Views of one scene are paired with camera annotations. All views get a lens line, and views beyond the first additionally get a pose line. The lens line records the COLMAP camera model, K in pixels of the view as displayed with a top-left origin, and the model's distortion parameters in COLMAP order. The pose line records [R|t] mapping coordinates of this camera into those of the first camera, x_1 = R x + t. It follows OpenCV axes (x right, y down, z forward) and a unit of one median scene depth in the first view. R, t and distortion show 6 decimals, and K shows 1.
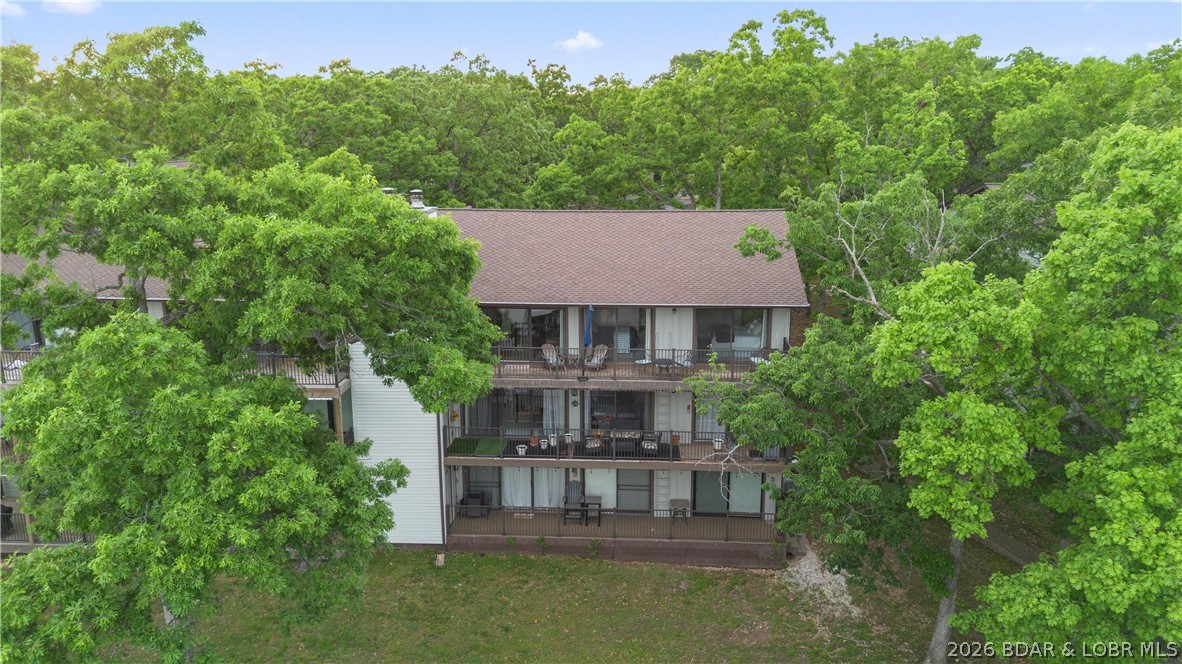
lens RADIAL K [[806.2, 0, 591.0], [0, 806.2, 332.0], [0, 0, 1]] dist [0.030795, -0.002494]
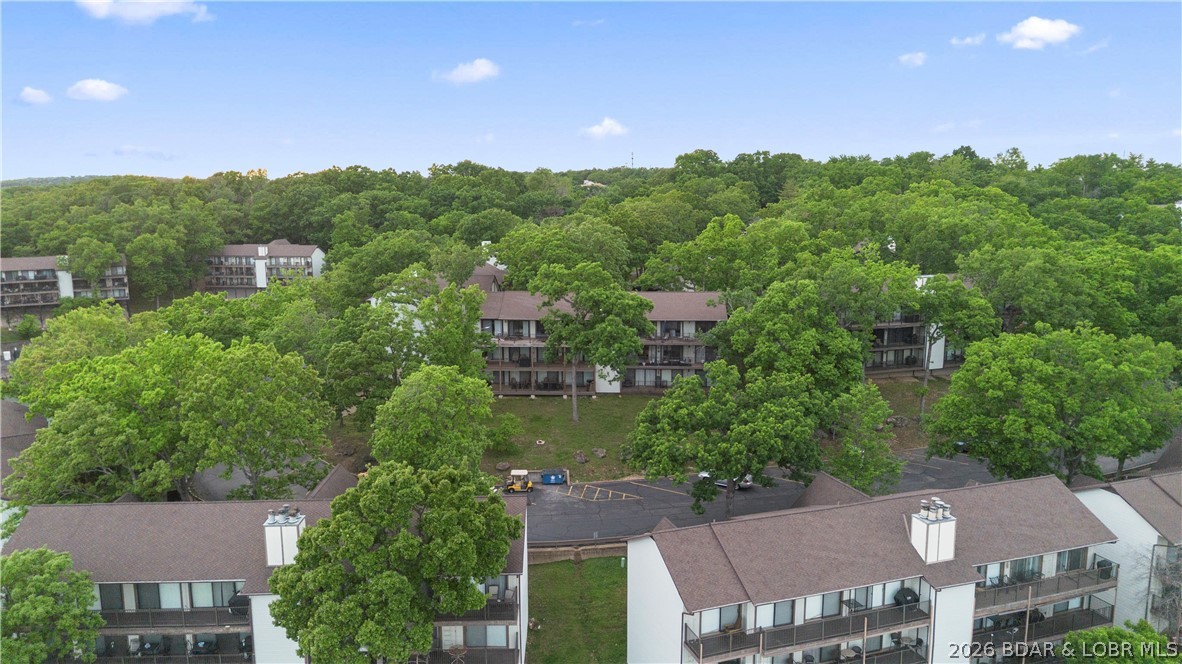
lens RADIAL K [[806.2, 0, 591.0], [0, 806.2, 332.0], [0, 0, 1]] dist [0.030795, -0.002494]
pose [[0.999998, -0.000231, -0.001881, -0.295542], [0.000109, 0.997905, -0.064702, 0.228854], [0.001892, 0.064702, 0.997903, -2.323602]]
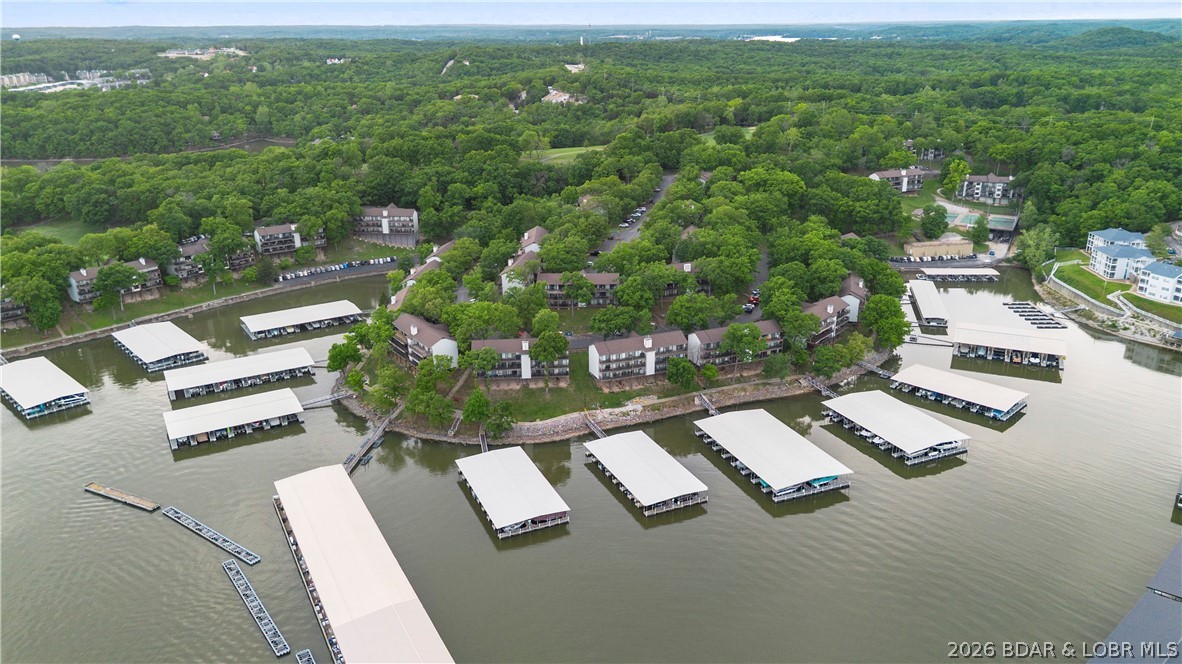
lens RADIAL K [[806.2, 0, 591.0], [0, 806.2, 332.0], [0, 0, 1]] dist [0.030795, -0.002494]
pose [[0.998832, -0.020204, 0.043885, -0.592695], [0.015224, 0.993705, 0.110985, -0.584030], [-0.045851, -0.110187, 0.992853, -9.552921]]
